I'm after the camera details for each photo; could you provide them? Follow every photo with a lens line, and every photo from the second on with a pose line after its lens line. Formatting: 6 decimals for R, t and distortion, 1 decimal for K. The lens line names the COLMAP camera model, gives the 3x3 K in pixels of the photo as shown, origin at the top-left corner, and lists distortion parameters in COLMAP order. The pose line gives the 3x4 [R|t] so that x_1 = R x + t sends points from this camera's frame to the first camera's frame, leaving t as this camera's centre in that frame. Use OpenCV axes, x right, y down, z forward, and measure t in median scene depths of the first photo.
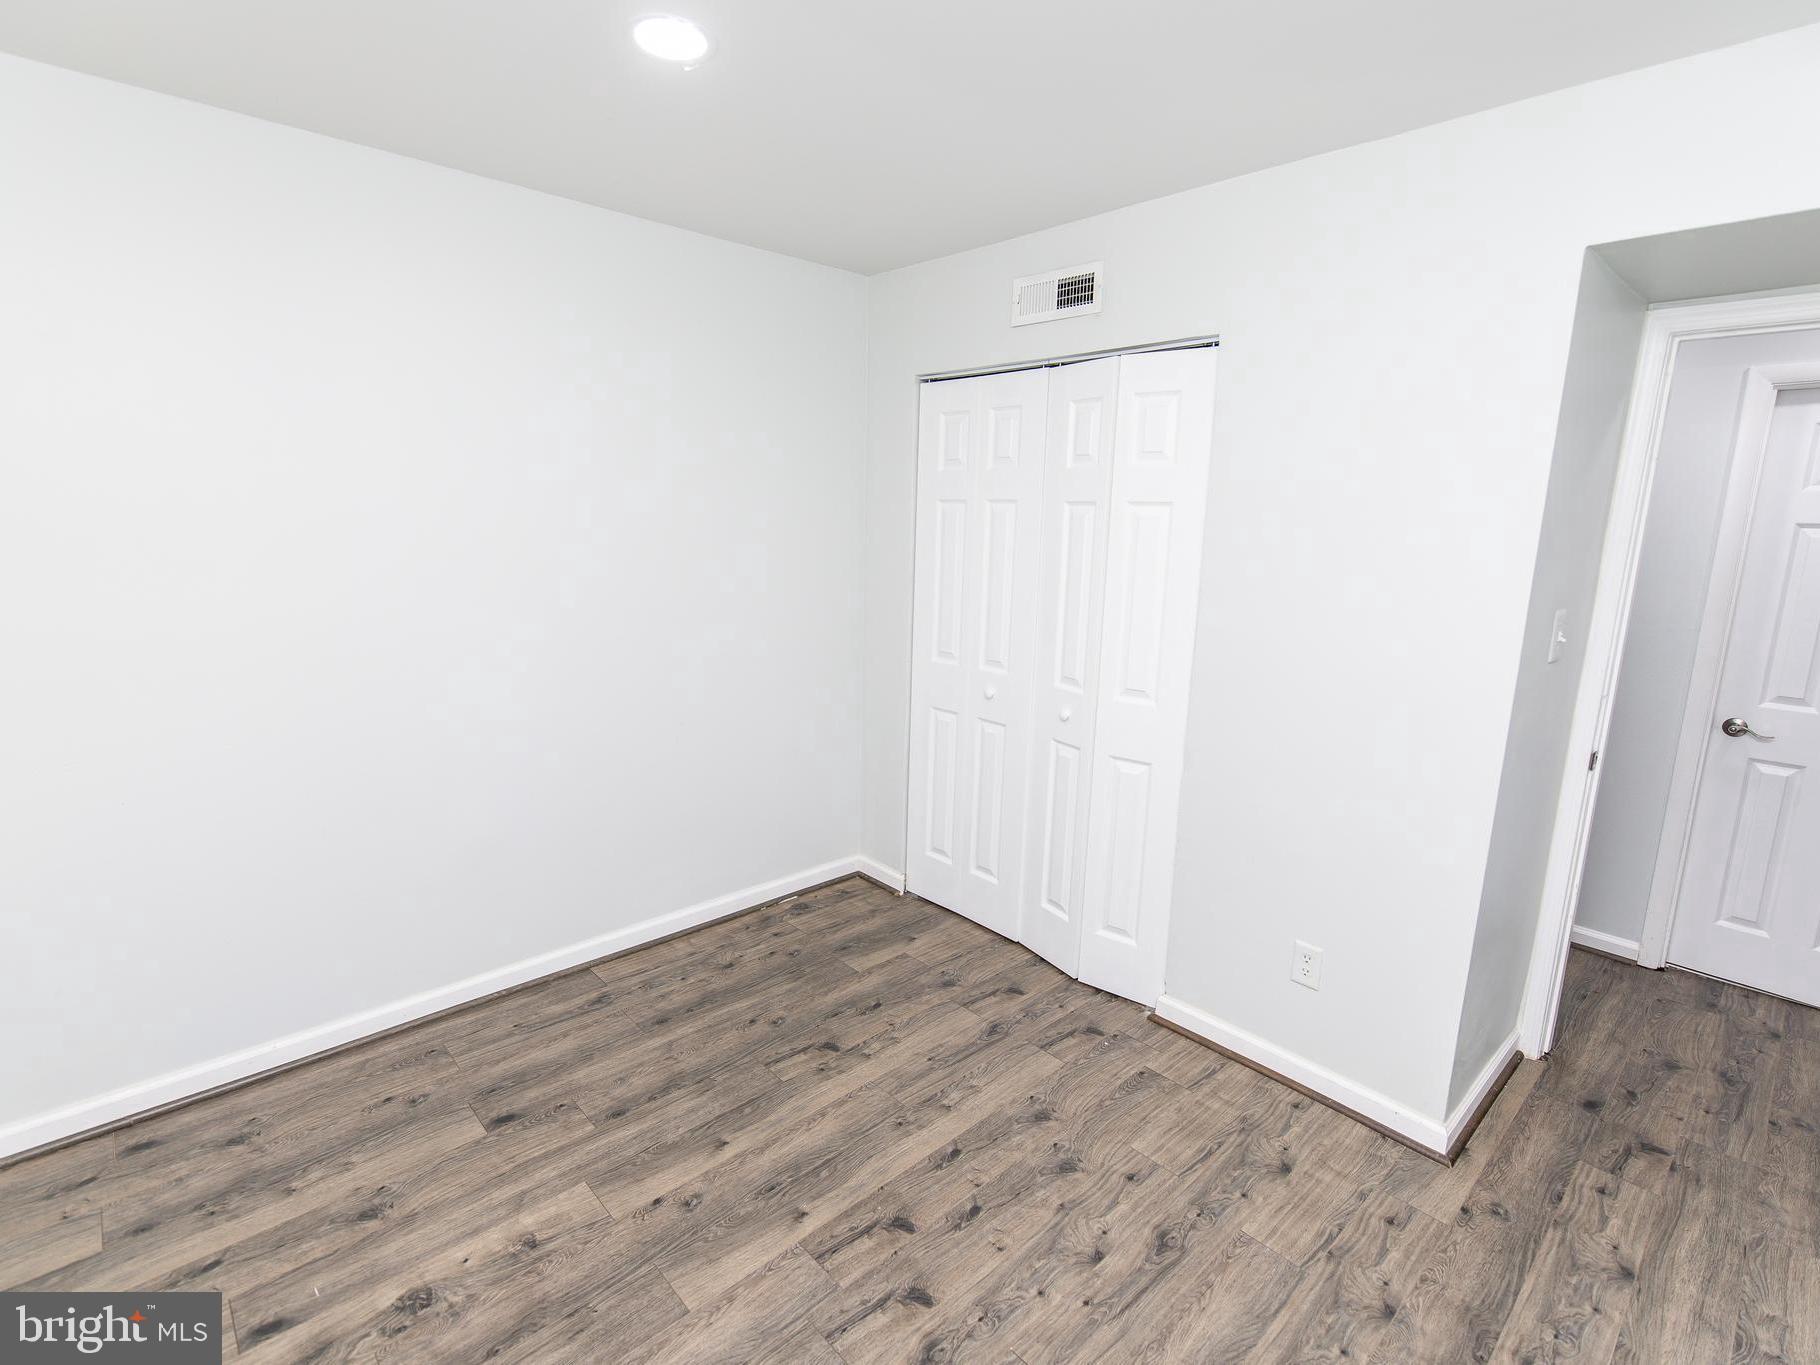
lens RADIAL K [[860.1, 0, 915.9], [0, 860.1, 677.5], [0, 0, 1]] dist [-0.001568, -0.001204]
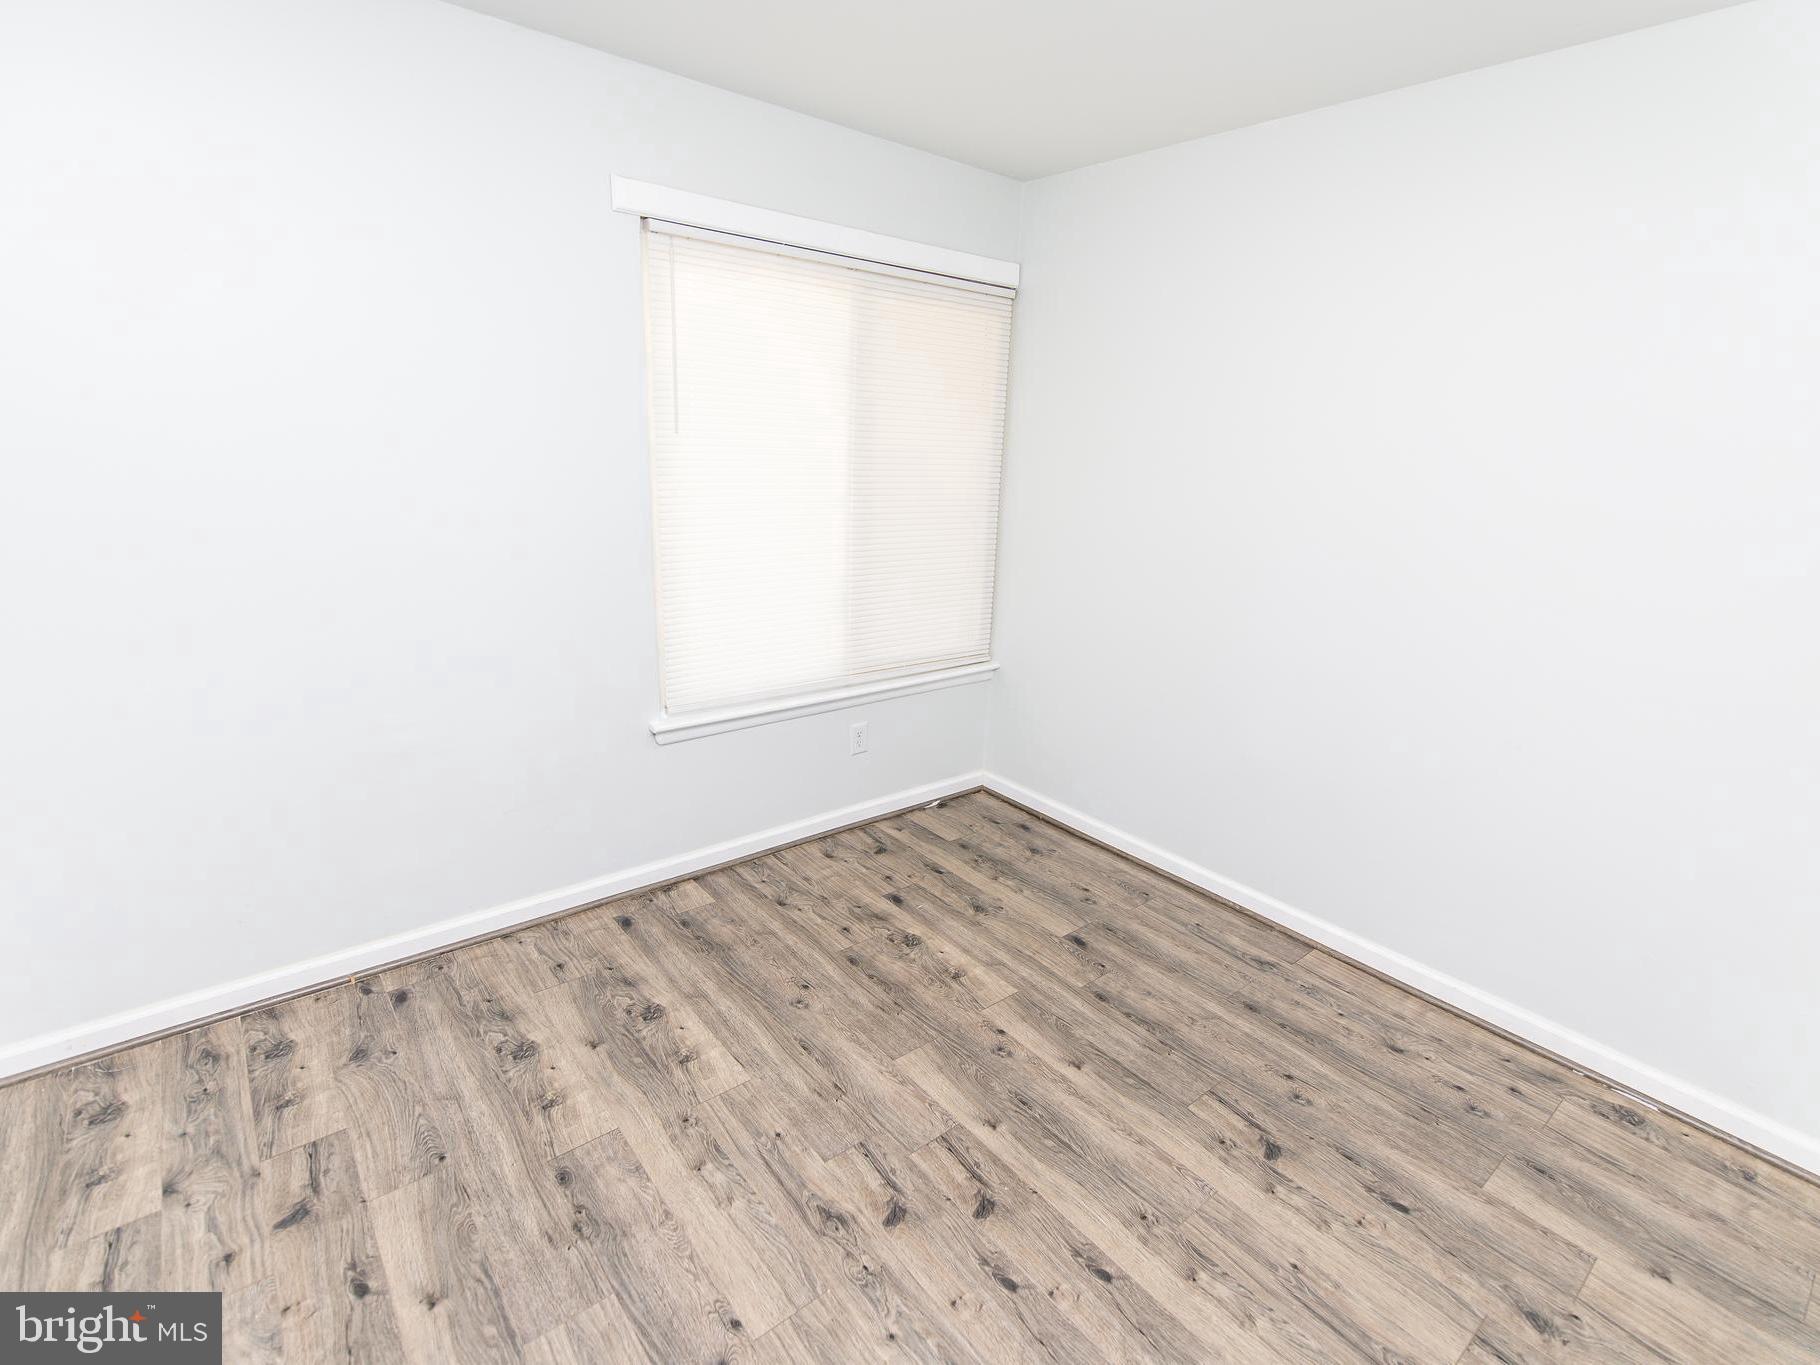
lens RADIAL K [[860.1, 0, 912.3], [0, 860.1, 694.0], [0, 0, 1]] dist [-0.001568, -0.001204]
pose [[-0.050830, 0.266505, -0.962492, 0.652660], [-0.231218, 0.934414, 0.270941, -0.099998], [0.971573, 0.236317, 0.014125, 0.697715]]
